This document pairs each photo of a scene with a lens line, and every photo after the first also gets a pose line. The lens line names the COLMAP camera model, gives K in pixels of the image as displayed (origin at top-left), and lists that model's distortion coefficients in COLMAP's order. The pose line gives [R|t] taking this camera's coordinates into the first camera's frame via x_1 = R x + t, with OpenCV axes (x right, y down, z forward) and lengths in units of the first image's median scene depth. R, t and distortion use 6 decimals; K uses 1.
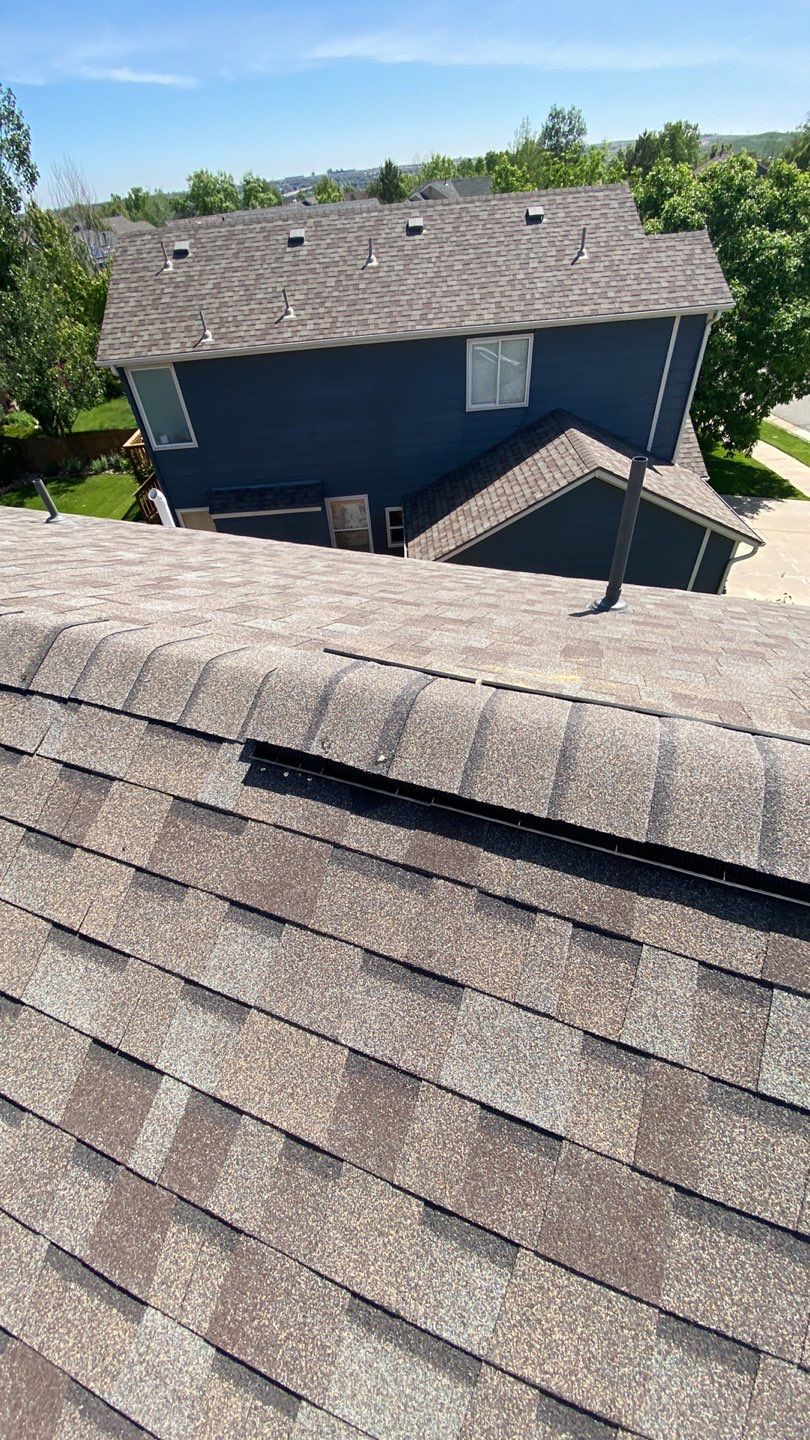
lens RADIAL K [[561.1, 0, 400.9], [0, 561.1, 714.9], [0, 0, 1]] dist [0.014267, -0.017336]
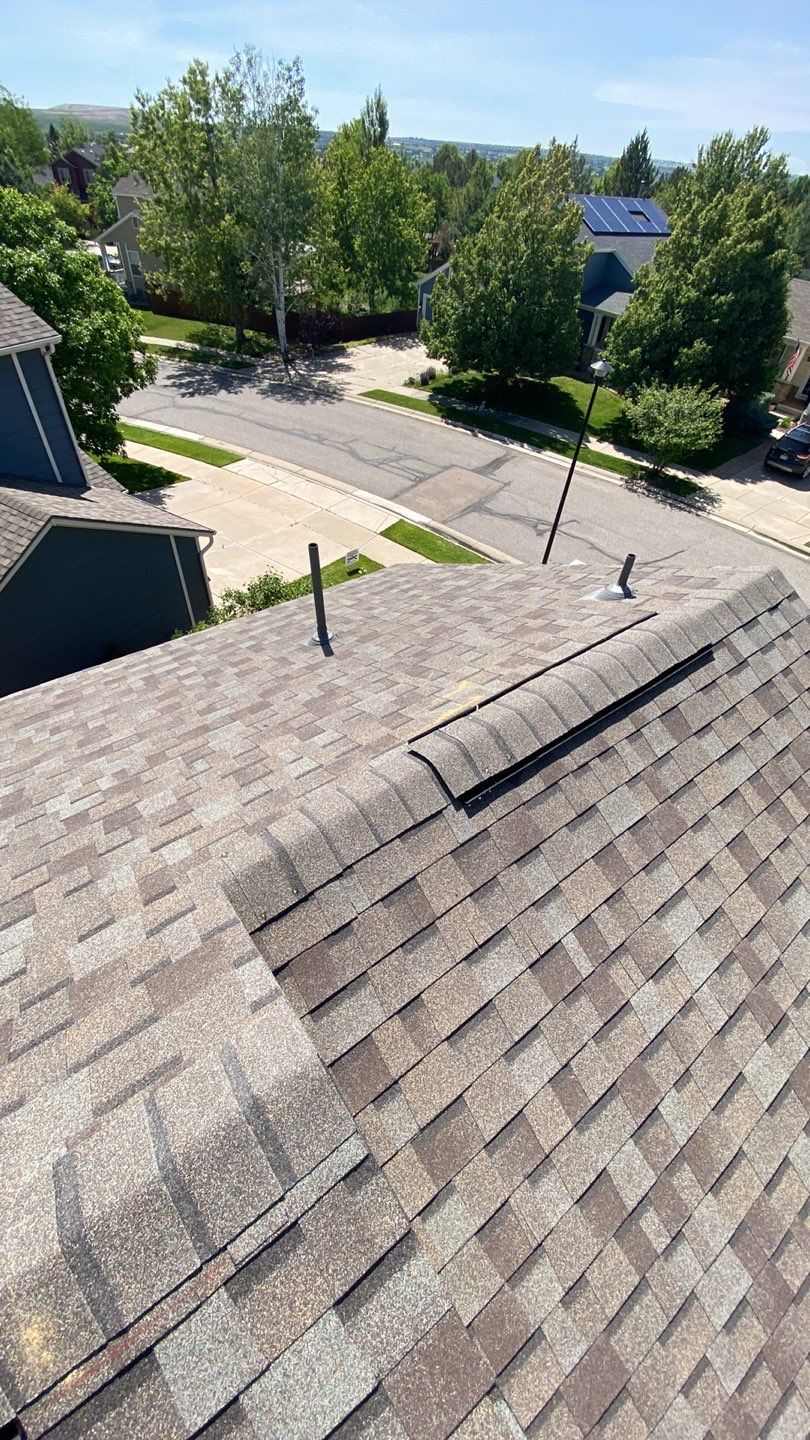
lens RADIAL K [[561.1, 0, 401.3], [0, 561.1, 714.9], [0, 0, 1]] dist [0.014267, -0.017336]
pose [[0.525082, -0.530593, 0.665402, -0.143269], [0.520472, 0.818807, 0.242204, -0.070426], [-0.673348, 0.219146, 0.706101, -0.018442]]
